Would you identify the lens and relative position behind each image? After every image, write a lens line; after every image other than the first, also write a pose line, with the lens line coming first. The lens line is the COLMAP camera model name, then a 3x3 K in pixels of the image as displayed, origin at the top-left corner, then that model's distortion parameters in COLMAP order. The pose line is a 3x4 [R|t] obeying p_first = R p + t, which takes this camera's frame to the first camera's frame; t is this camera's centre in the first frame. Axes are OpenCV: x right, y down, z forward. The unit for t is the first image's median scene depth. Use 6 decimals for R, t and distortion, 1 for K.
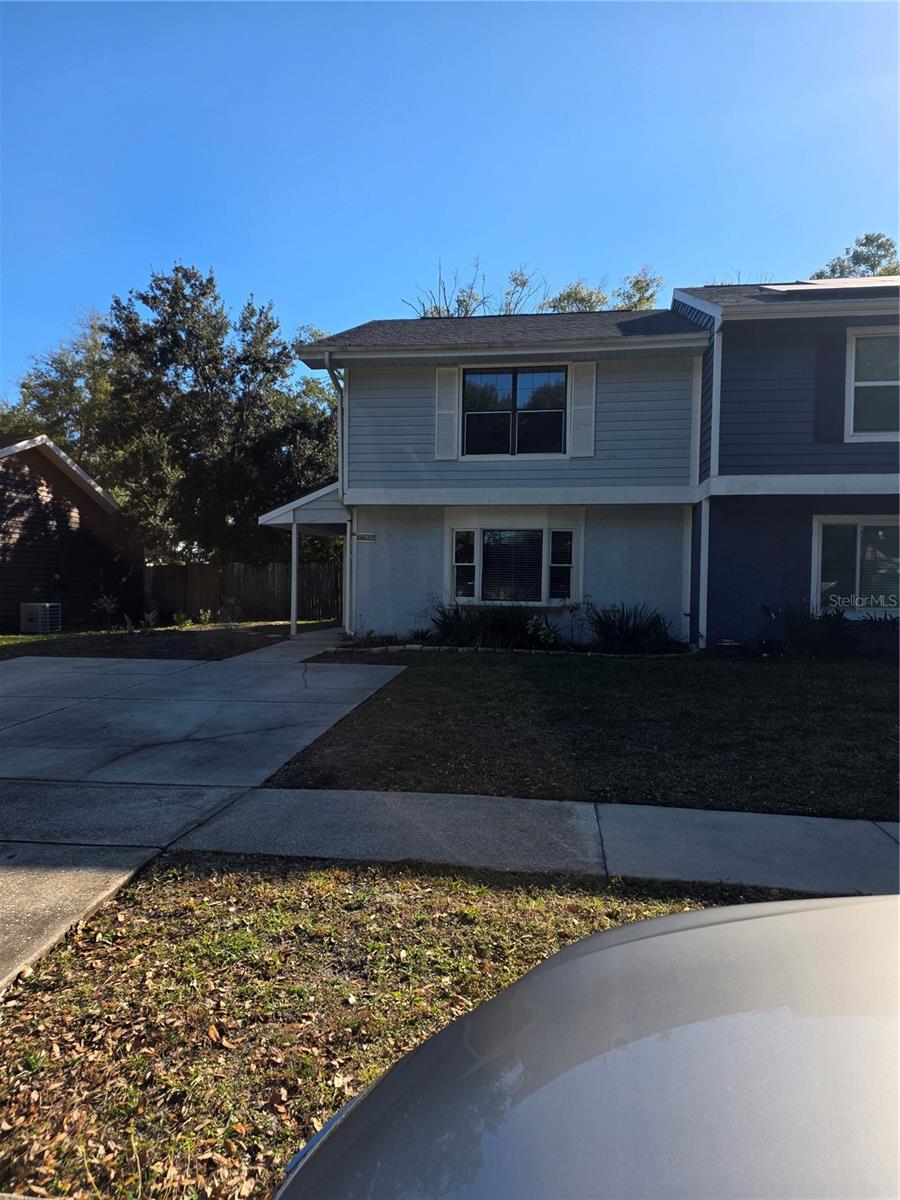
lens RADIAL K [[802.1, 0, 446.0], [0, 802.1, 598.6], [0, 0, 1]] dist [0.071039, -0.003230]
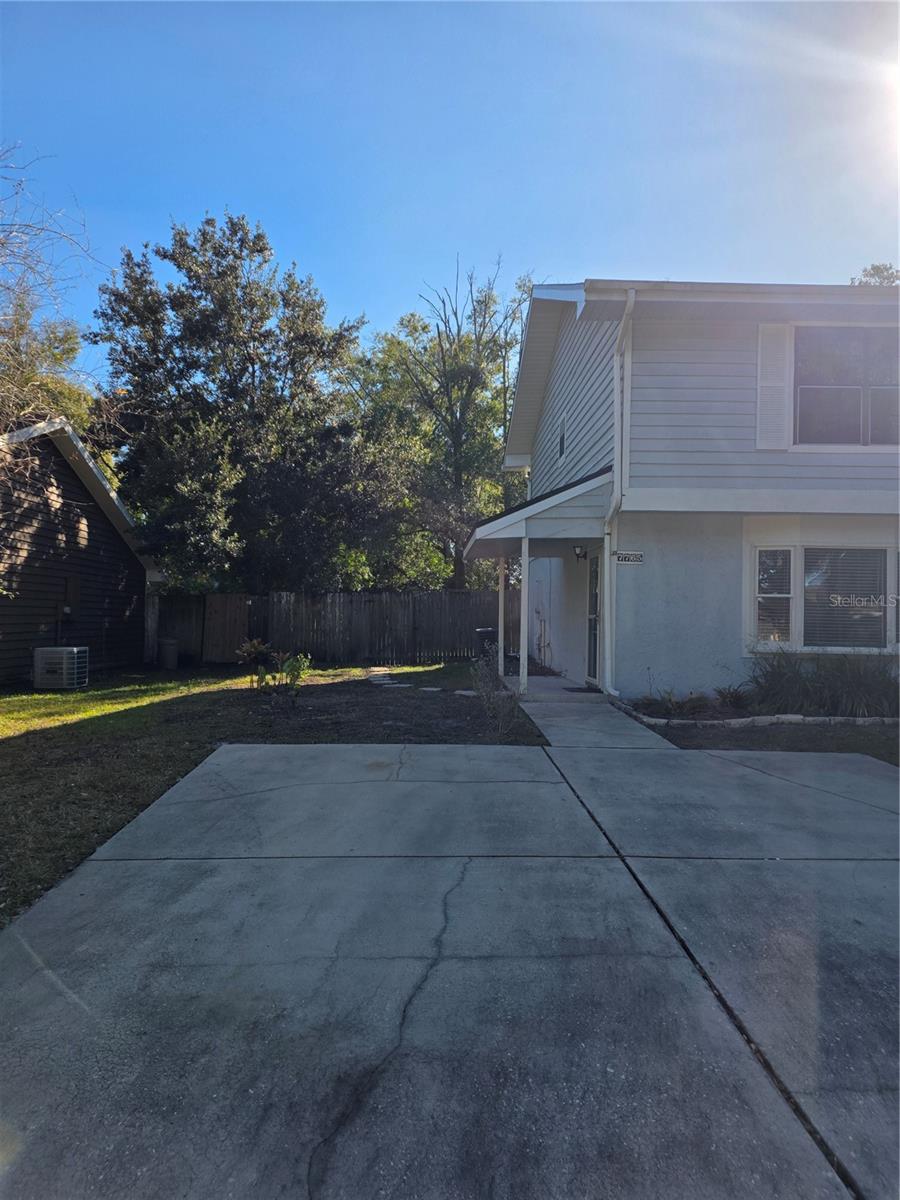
lens RADIAL K [[802.1, 0, 455.0], [0, 802.1, 603.0], [0, 0, 1]] dist [0.071039, -0.003230]
pose [[0.985987, 0.004267, 0.166767, -0.270155], [0.001425, 0.999421, -0.033992, -0.008311], [-0.166816, 0.033754, 0.985410, 0.230441]]
